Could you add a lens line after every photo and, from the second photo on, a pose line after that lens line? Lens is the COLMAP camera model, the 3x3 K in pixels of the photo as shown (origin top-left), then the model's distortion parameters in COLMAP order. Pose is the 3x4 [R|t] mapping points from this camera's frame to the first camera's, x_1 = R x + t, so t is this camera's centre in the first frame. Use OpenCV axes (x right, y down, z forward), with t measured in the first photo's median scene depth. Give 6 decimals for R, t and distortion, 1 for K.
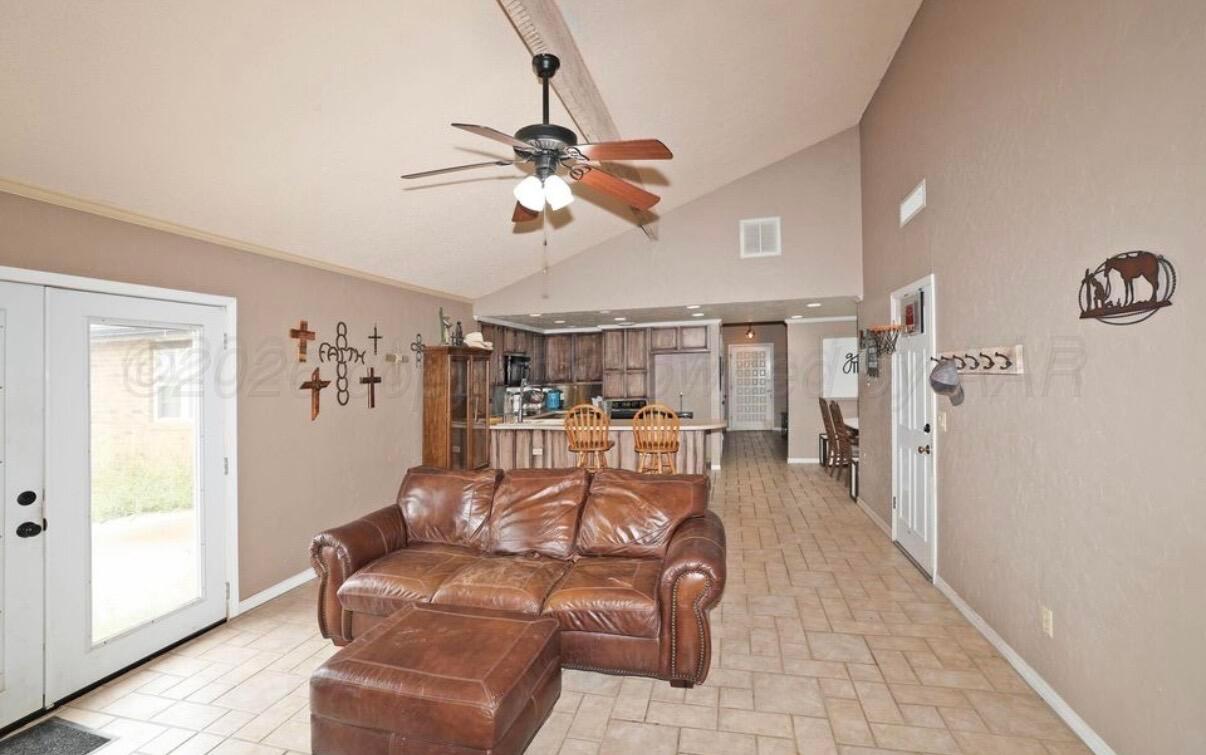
lens RADIAL K [[536.1, 0, 583.7], [0, 536.1, 358.3], [0, 0, 1]] dist [0.021399, 0.000247]
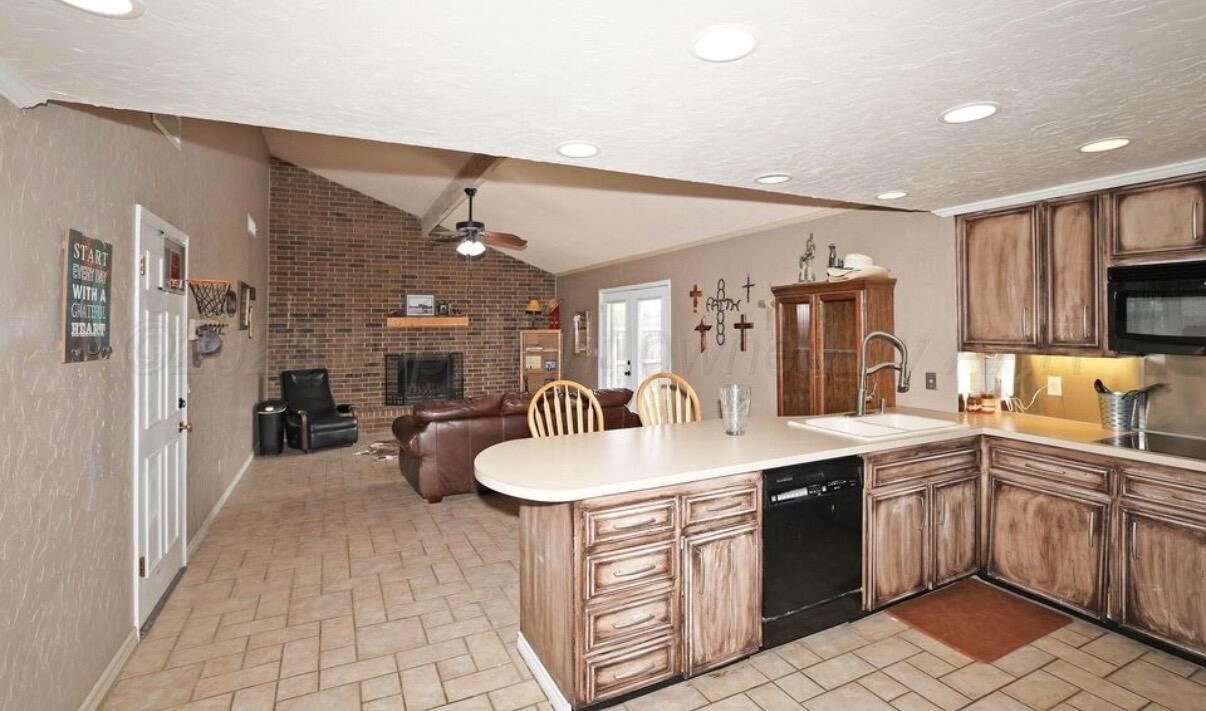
lens RADIAL K [[592.0, 0, 653.8], [0, 592.0, 309.4], [0, 0, 1]] dist [-0.001135, 0.000601]
pose [[-0.712742, 0.013318, -0.701299, 0.626397], [0.048140, 0.998391, -0.029965, 0.036924], [0.699772, -0.055118, -0.712237, 1.857265]]
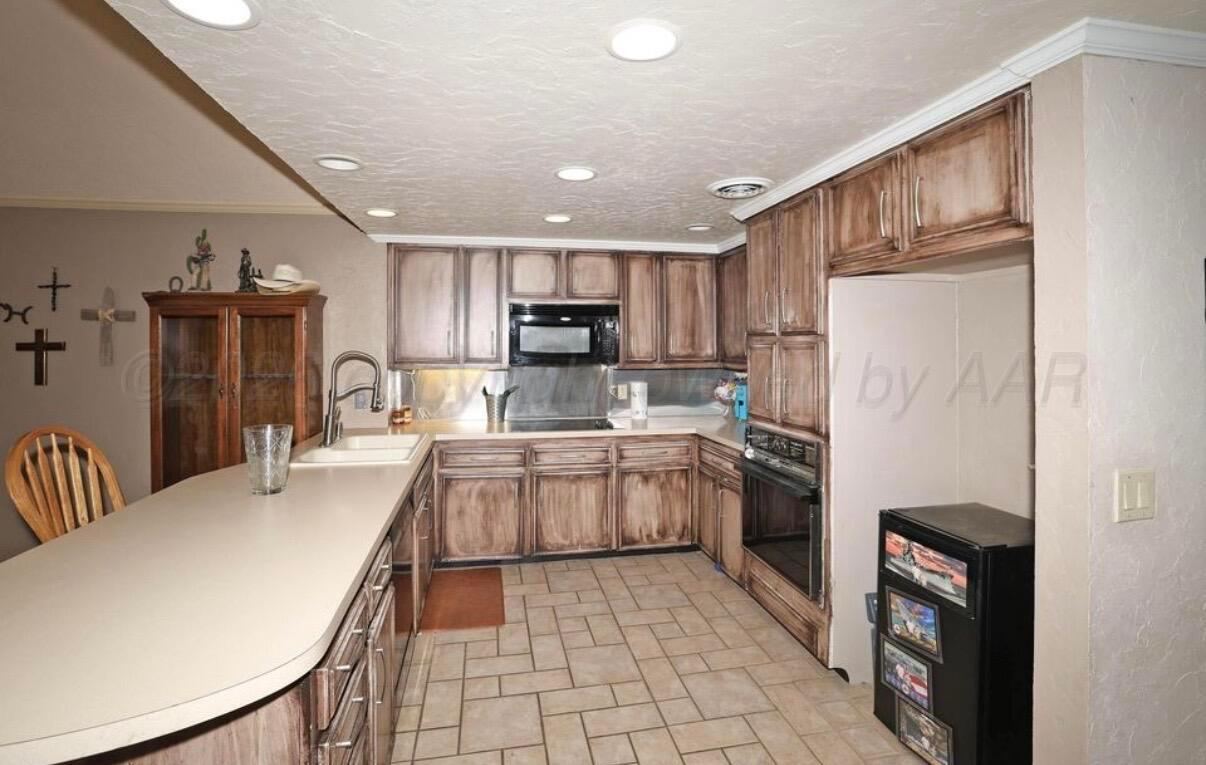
lens RADIAL K [[543.9, 0, 586.6], [0, 543.9, 339.9], [0, 0, 1]] dist [-0.019672, -0.000164]
pose [[0.441963, 0.020346, -0.896802, 0.601786], [0.019184, 0.999300, 0.032126, 0.024430], [0.896828, -0.031403, 0.441264, 1.432607]]
